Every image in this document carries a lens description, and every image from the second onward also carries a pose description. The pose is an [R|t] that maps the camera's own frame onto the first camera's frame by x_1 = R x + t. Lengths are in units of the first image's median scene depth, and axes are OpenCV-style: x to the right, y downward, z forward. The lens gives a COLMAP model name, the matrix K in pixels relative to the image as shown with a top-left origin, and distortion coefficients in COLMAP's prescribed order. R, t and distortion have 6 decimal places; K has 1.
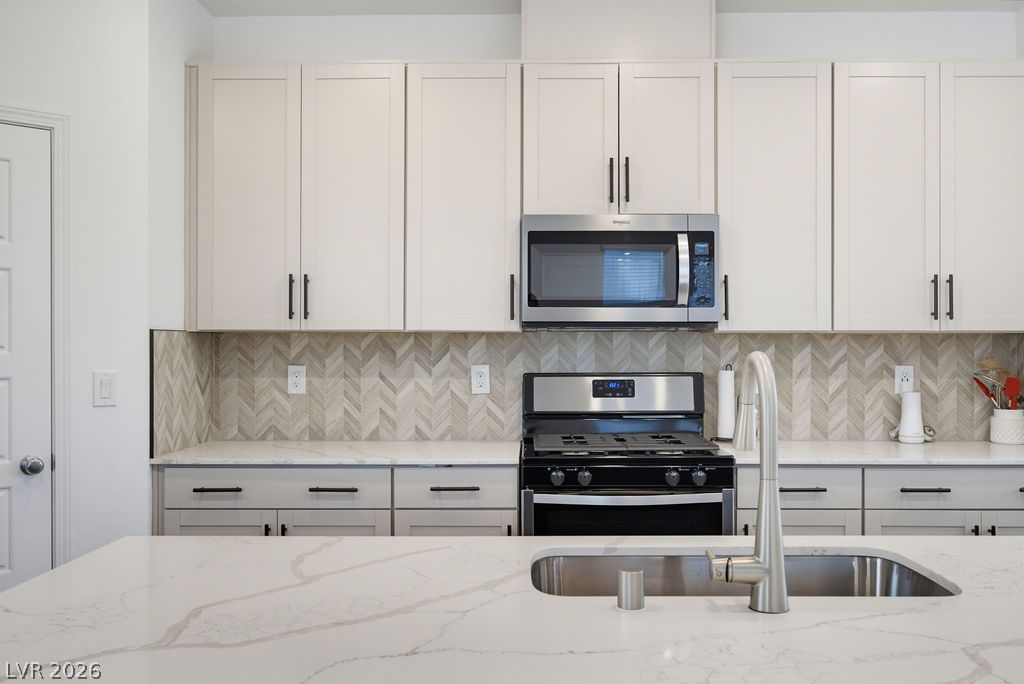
lens RADIAL K [[951.6, 0, 512.1], [0, 951.6, 346.9], [0, 0, 1]] dist [0.026823, 0.000000]
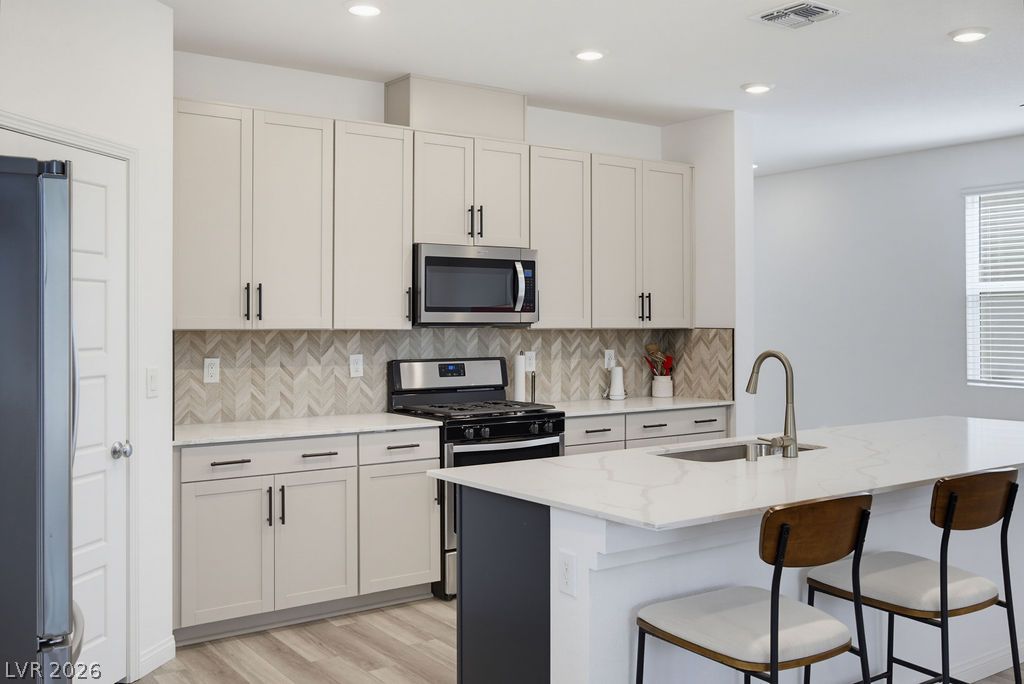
lens RADIAL K [[973.1, 0, 512.7], [0, 973.1, 334.3], [0, 0, 1]] dist [0.117055, 0.000000]
pose [[0.822875, -0.007350, 0.568175, -0.605367], [0.001193, 0.999936, 0.011208, -0.022784], [-0.568221, -0.008545, 0.822831, -0.197101]]
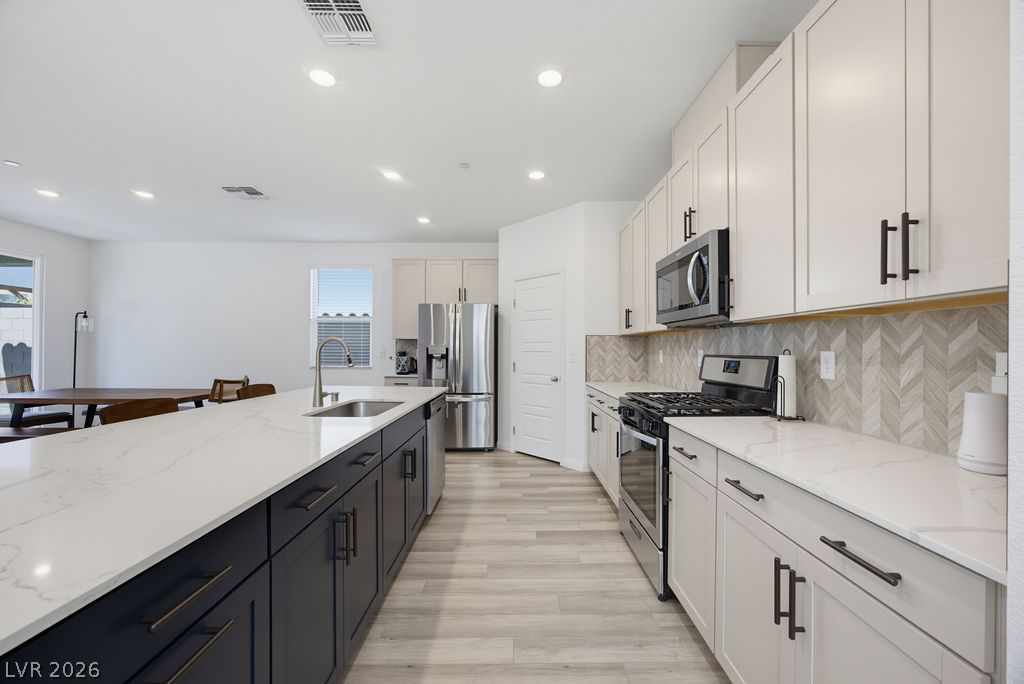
lens RADIAL K [[394.9, 0, 511.1], [0, 394.9, 344.6], [0, 0, 1]] dist [-0.019986, 0.003992]
pose [[0.008383, -0.009298, -0.999922, 0.663924], [0.002089, 0.999955, -0.009280, 0.015958], [0.999963, -0.002011, 0.008402, 0.663523]]
